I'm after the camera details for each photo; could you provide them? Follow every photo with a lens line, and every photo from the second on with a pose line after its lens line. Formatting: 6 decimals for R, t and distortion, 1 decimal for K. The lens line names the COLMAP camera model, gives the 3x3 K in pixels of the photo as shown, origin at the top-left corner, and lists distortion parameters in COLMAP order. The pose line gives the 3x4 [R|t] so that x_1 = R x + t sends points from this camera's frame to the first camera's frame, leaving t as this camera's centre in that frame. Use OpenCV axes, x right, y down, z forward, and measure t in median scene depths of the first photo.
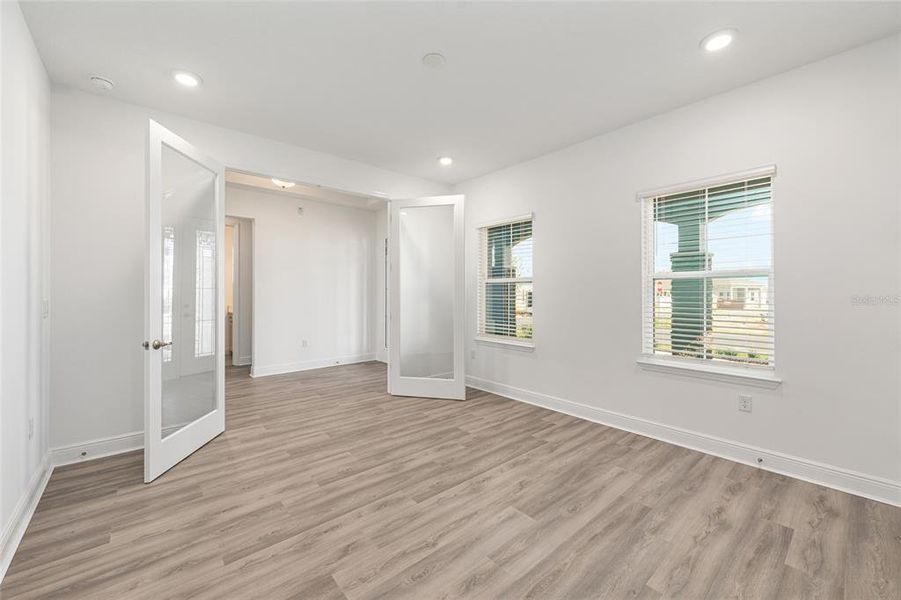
lens RADIAL K [[358.4, 0, 449.8], [0, 358.4, 293.9], [0, 0, 1]] dist [0.001633, 0.000184]
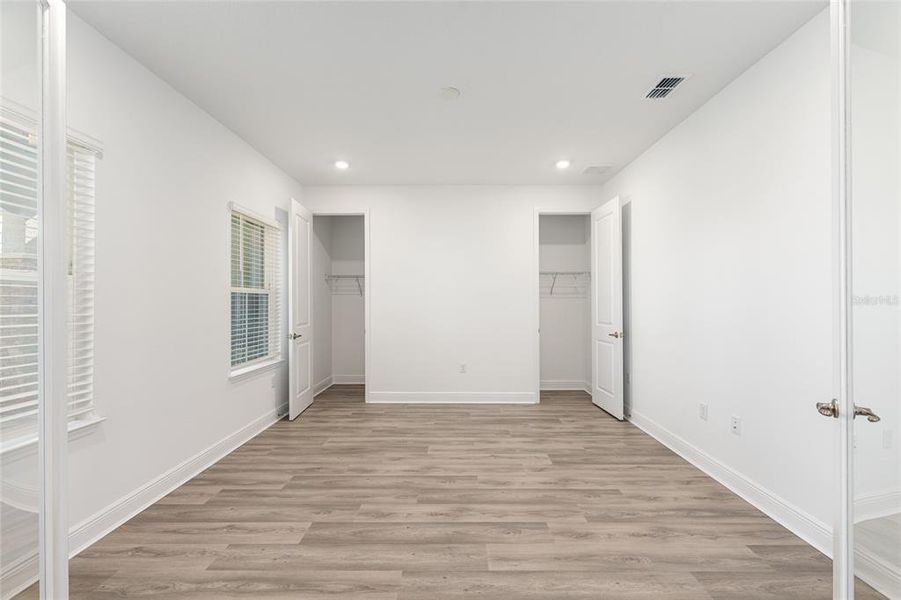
lens RADIAL K [[358.4, 0, 452.3], [0, 358.4, 303.4], [0, 0, 1]] dist [0.001633, 0.000184]
pose [[-0.749009, 0.003357, 0.662552, -0.683448], [0.004873, 0.999988, 0.000443, -0.009631], [-0.662542, 0.003560, -0.749016, 1.595844]]
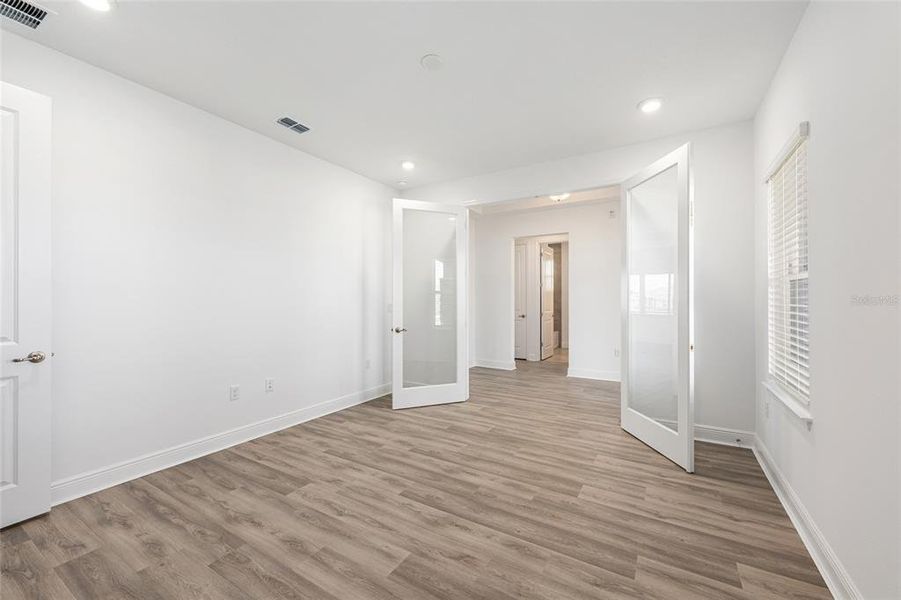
lens RADIAL K [[358.4, 0, 454.9], [0, 358.4, 297.5], [0, 0, 1]] dist [0.001633, 0.000184]
pose [[0.316206, -0.006174, -0.948670, 0.796977], [-0.002297, 0.999971, -0.007273, -0.000608], [0.948688, 0.004479, 0.316183, 0.658436]]
